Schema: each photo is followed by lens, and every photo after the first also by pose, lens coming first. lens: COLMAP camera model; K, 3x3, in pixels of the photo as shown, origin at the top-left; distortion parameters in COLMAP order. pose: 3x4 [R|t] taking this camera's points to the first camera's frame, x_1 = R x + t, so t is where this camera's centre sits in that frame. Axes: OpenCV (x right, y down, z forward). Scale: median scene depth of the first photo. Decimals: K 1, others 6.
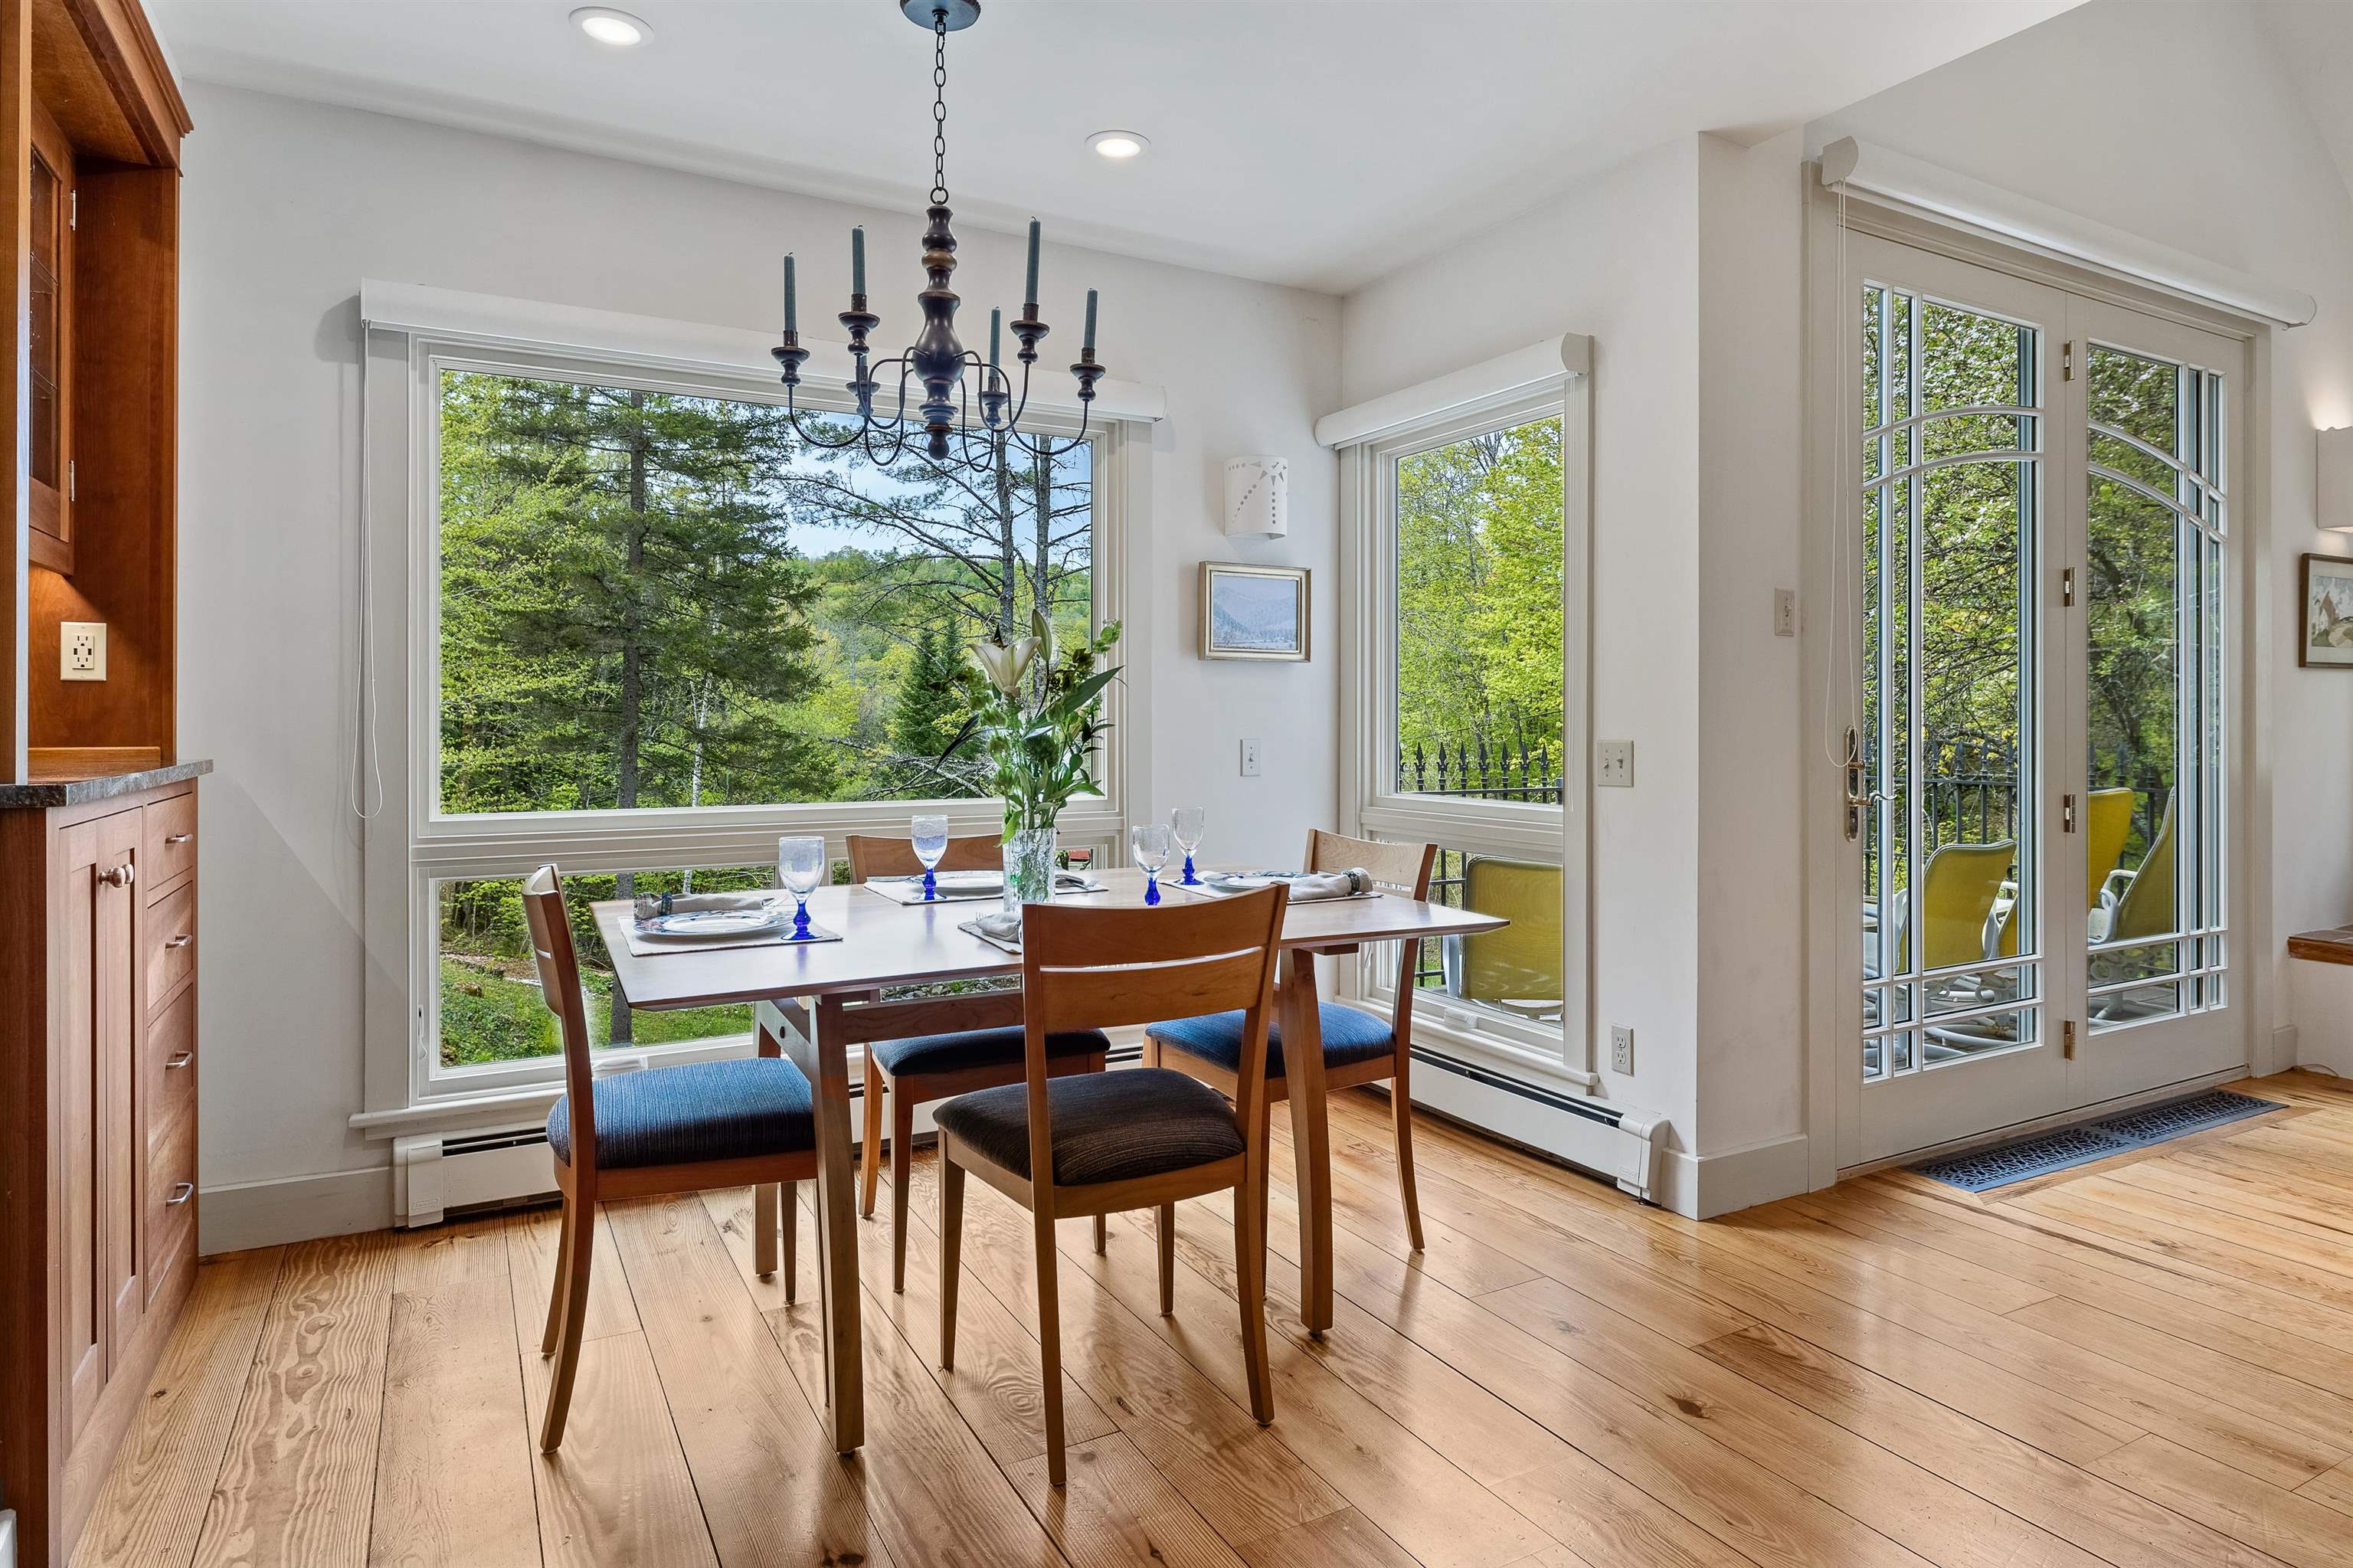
lens RADIAL K [[1338.4, 0, 1205.3], [0, 1338.4, 724.2], [0, 0, 1]] dist [0.004149, -0.001597]
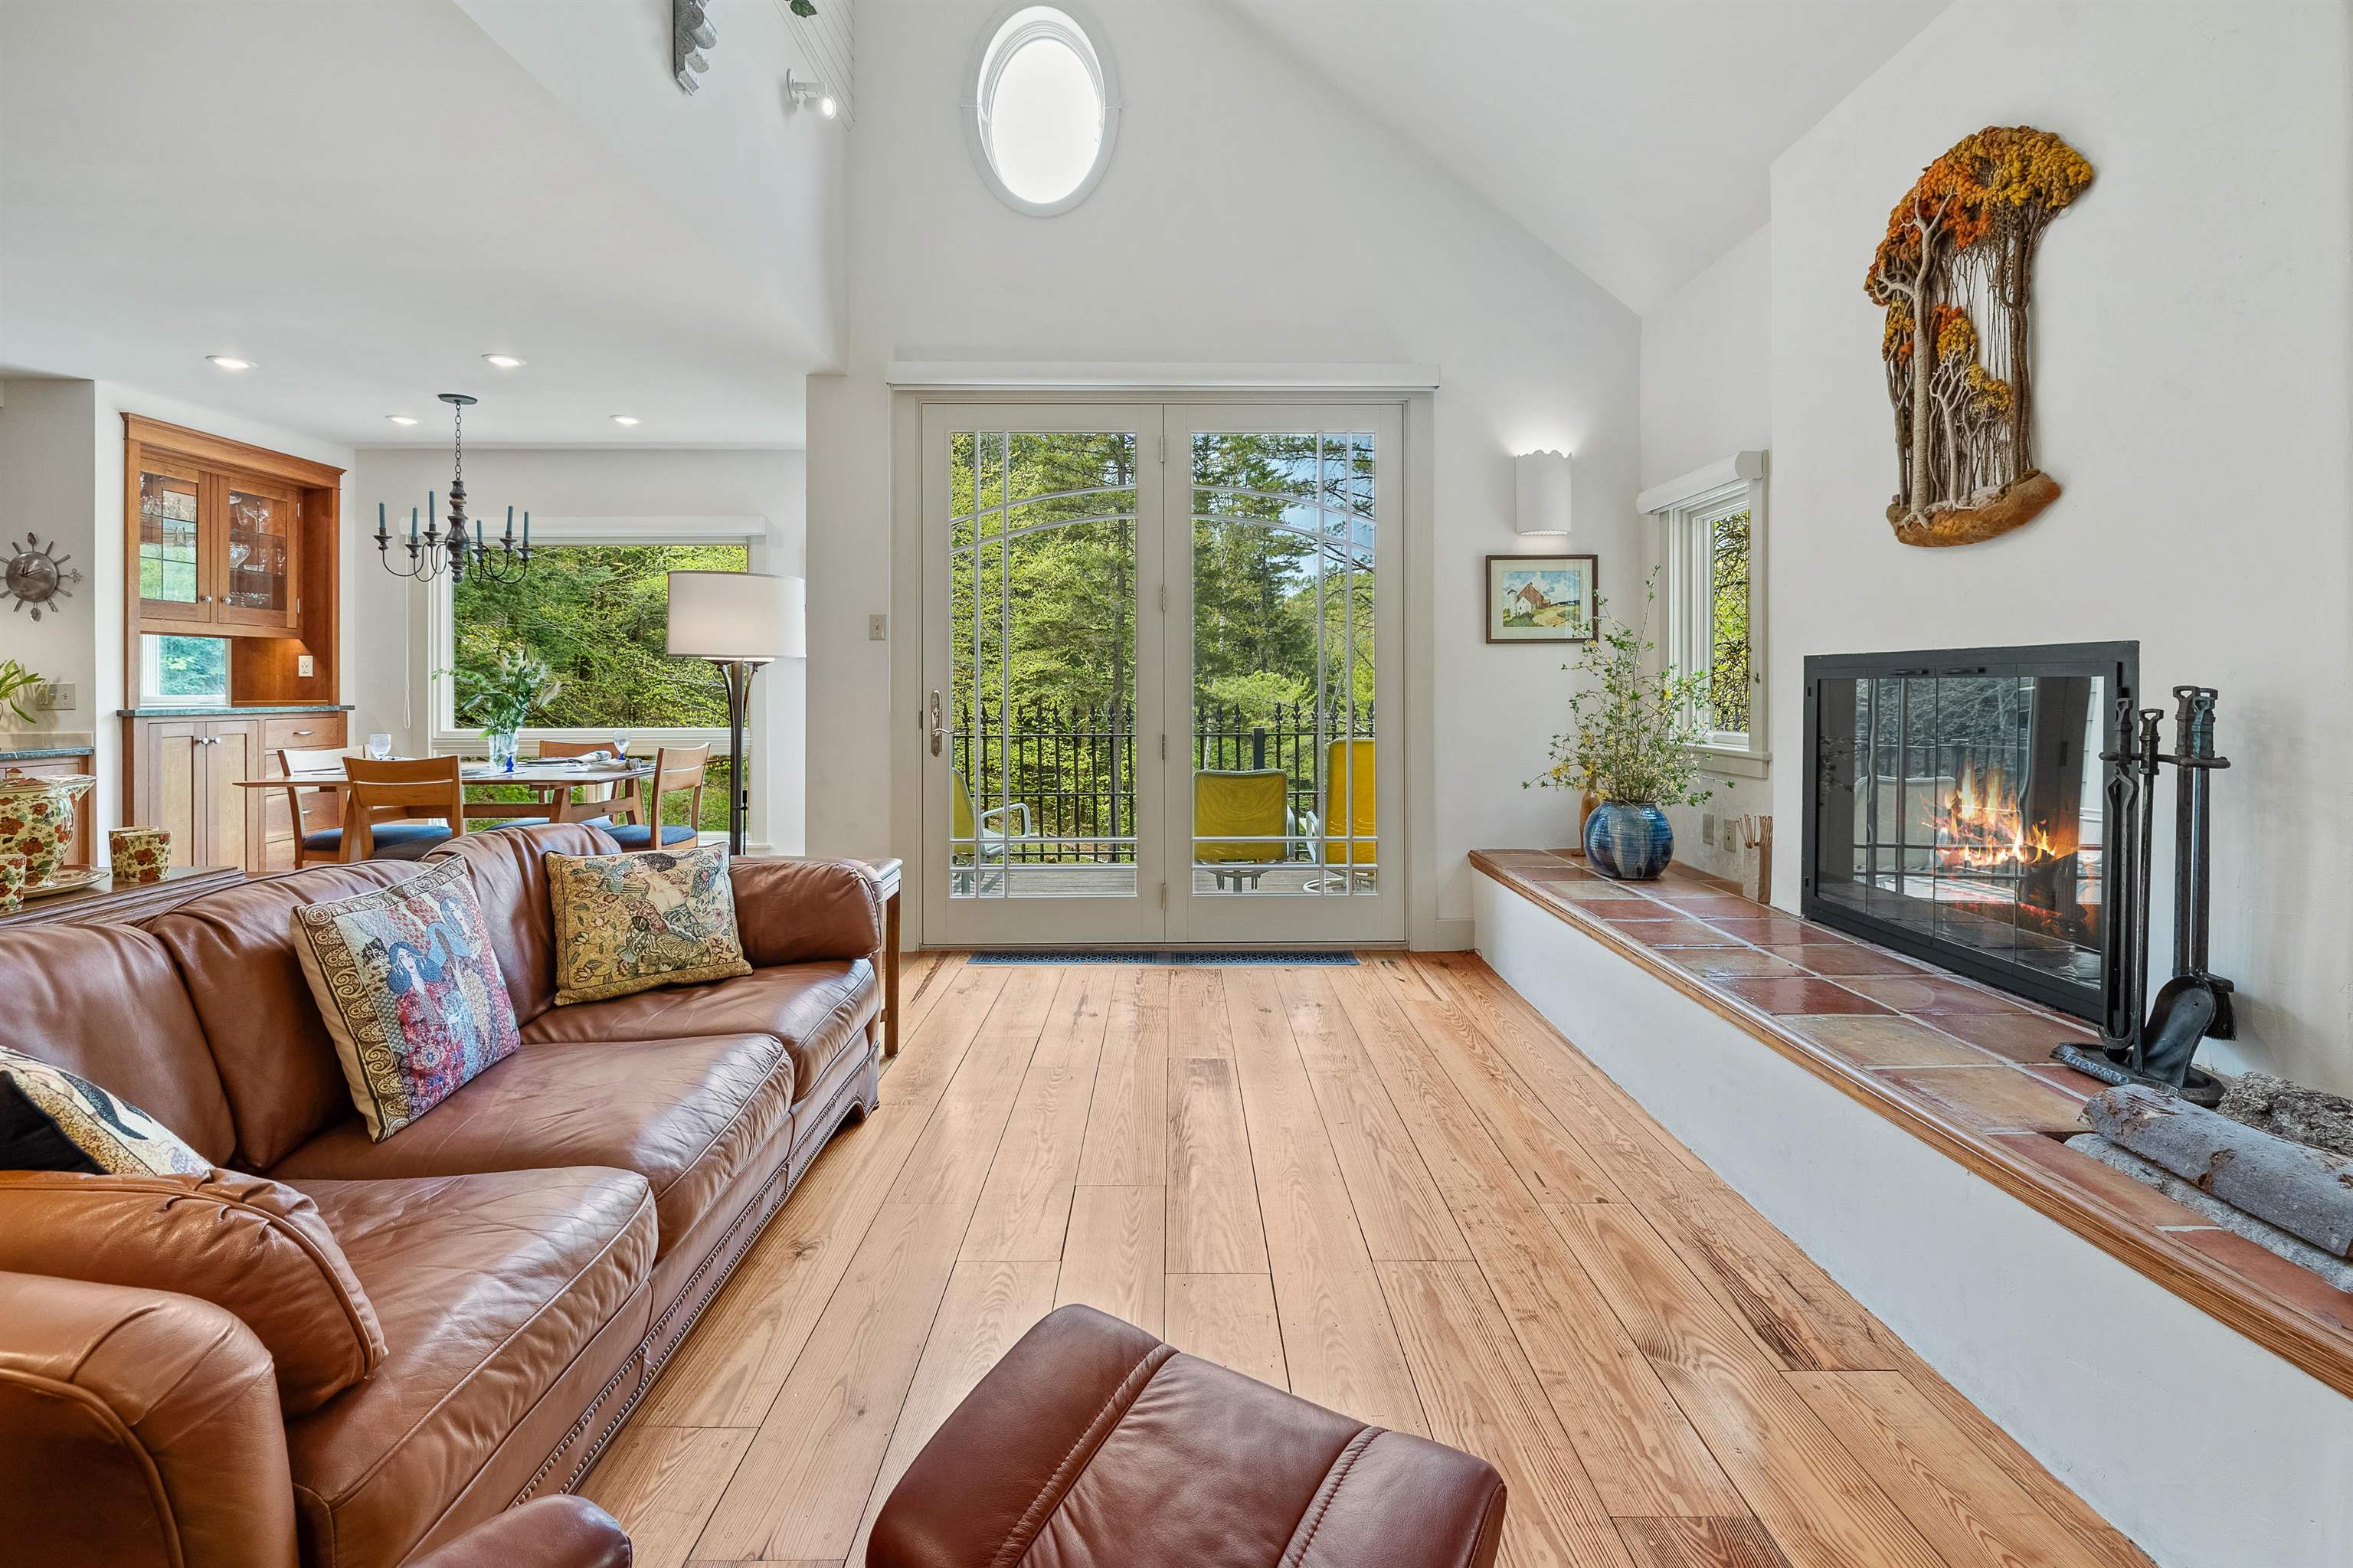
lens RADIAL K [[1046.9, 0, 1159.8], [0, 1046.9, 696.6], [0, 0, 1]] dist [-0.001808, -0.000088]
pose [[0.878003, -0.000602, -0.478654, 1.397709], [0.004620, 0.999963, 0.007216, 0.000897], [0.478632, -0.008547, 0.877974, -0.048831]]
